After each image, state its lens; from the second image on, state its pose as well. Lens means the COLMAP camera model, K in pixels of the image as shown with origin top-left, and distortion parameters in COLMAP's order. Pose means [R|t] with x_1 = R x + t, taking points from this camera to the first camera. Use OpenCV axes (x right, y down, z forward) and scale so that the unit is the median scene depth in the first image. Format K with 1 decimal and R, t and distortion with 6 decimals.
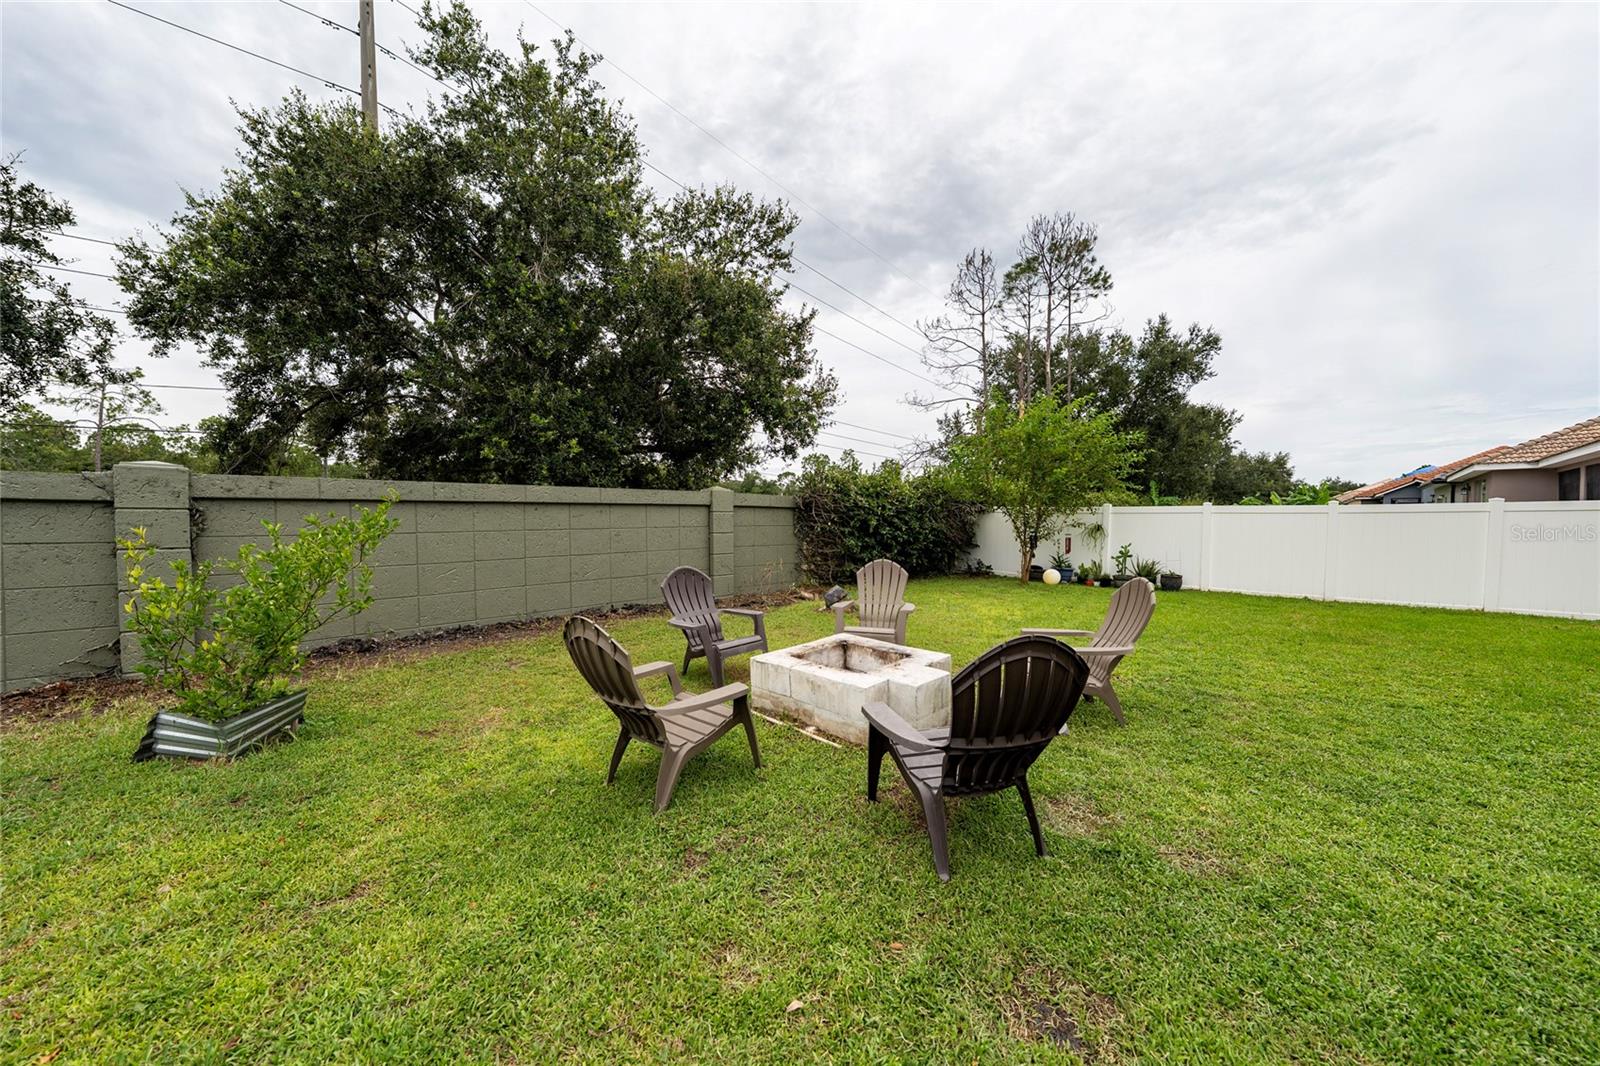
lens RADIAL K [[552.7, 0, 806.1], [0, 552.7, 534.2], [0, 0, 1]] dist [-0.010116, -0.000006]
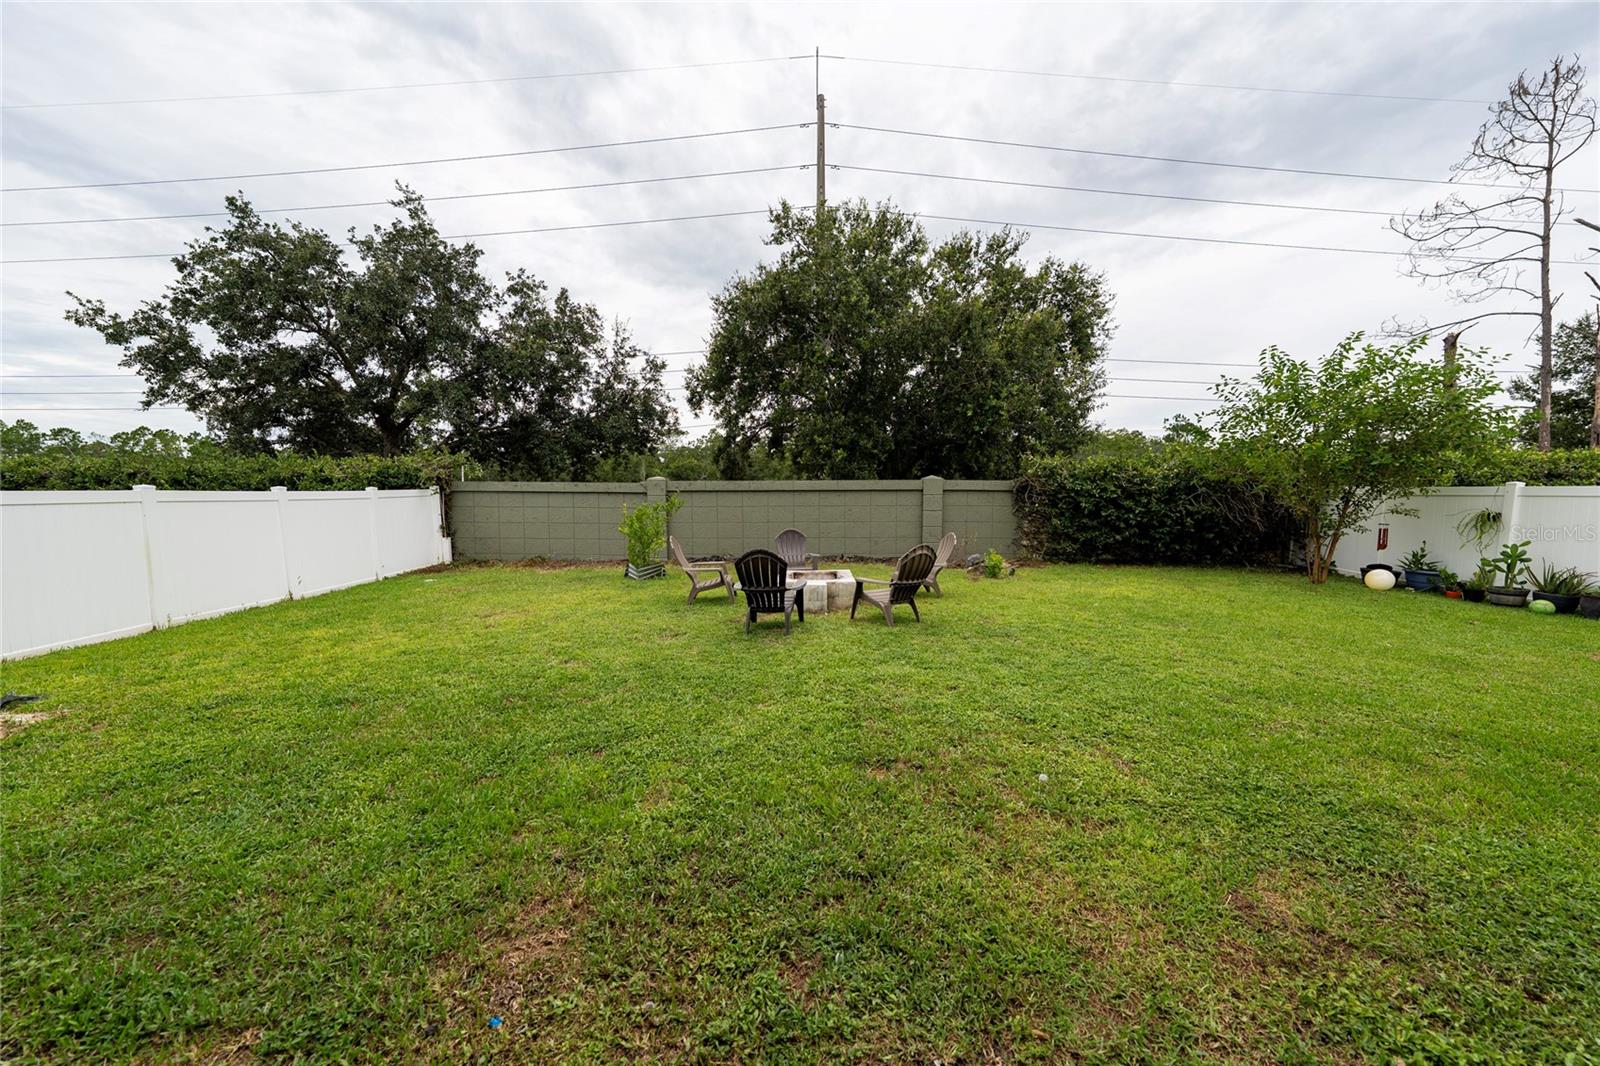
lens RADIAL K [[572.9, 0, 806.2], [0, 572.9, 528.8], [0, 0, 1]] dist [0.000150, 0.000166]
pose [[0.669466, 0.046921, -0.741360, 0.505580], [-0.022976, 0.998834, 0.042469, -0.007653], [0.742487, -0.011398, 0.669763, -0.111611]]
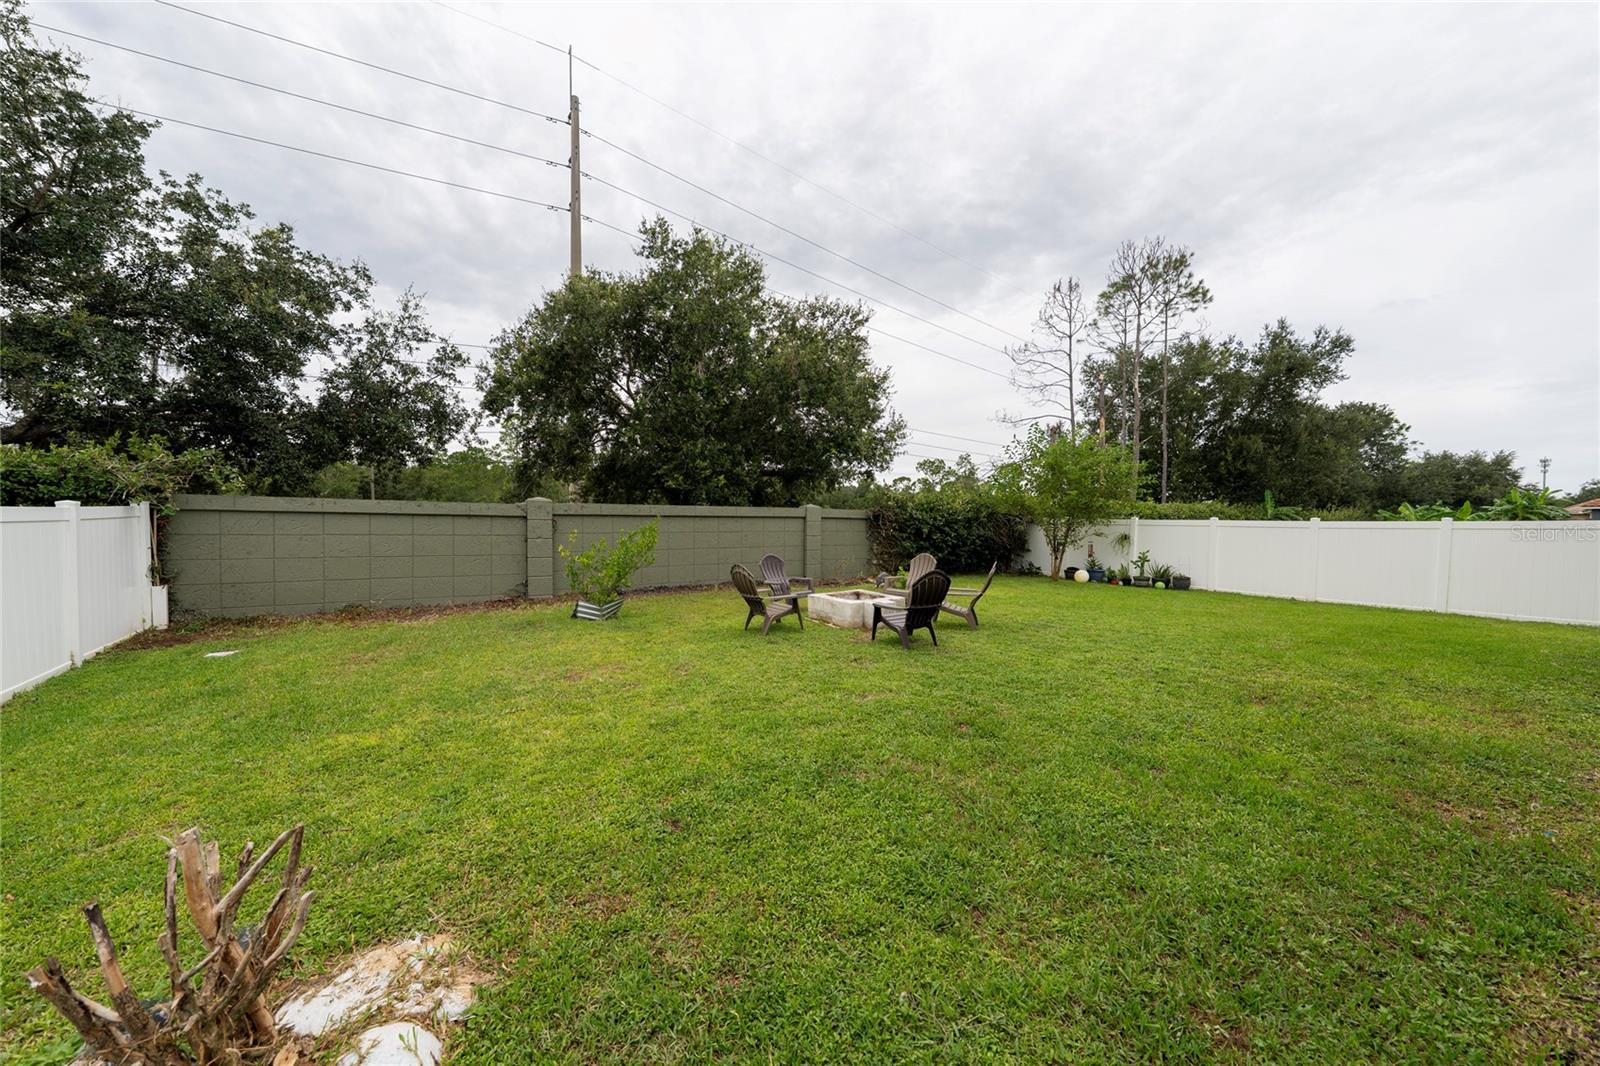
lens RADIAL K [[572.9, 0, 806.2], [0, 572.9, 528.8], [0, 0, 1]] dist [0.000150, 0.000166]
pose [[0.976897, 0.014653, -0.213207, 0.118637], [-0.018019, 0.999742, -0.013850, 0.000357], [0.212949, 0.017371, 0.976909, -0.383019]]
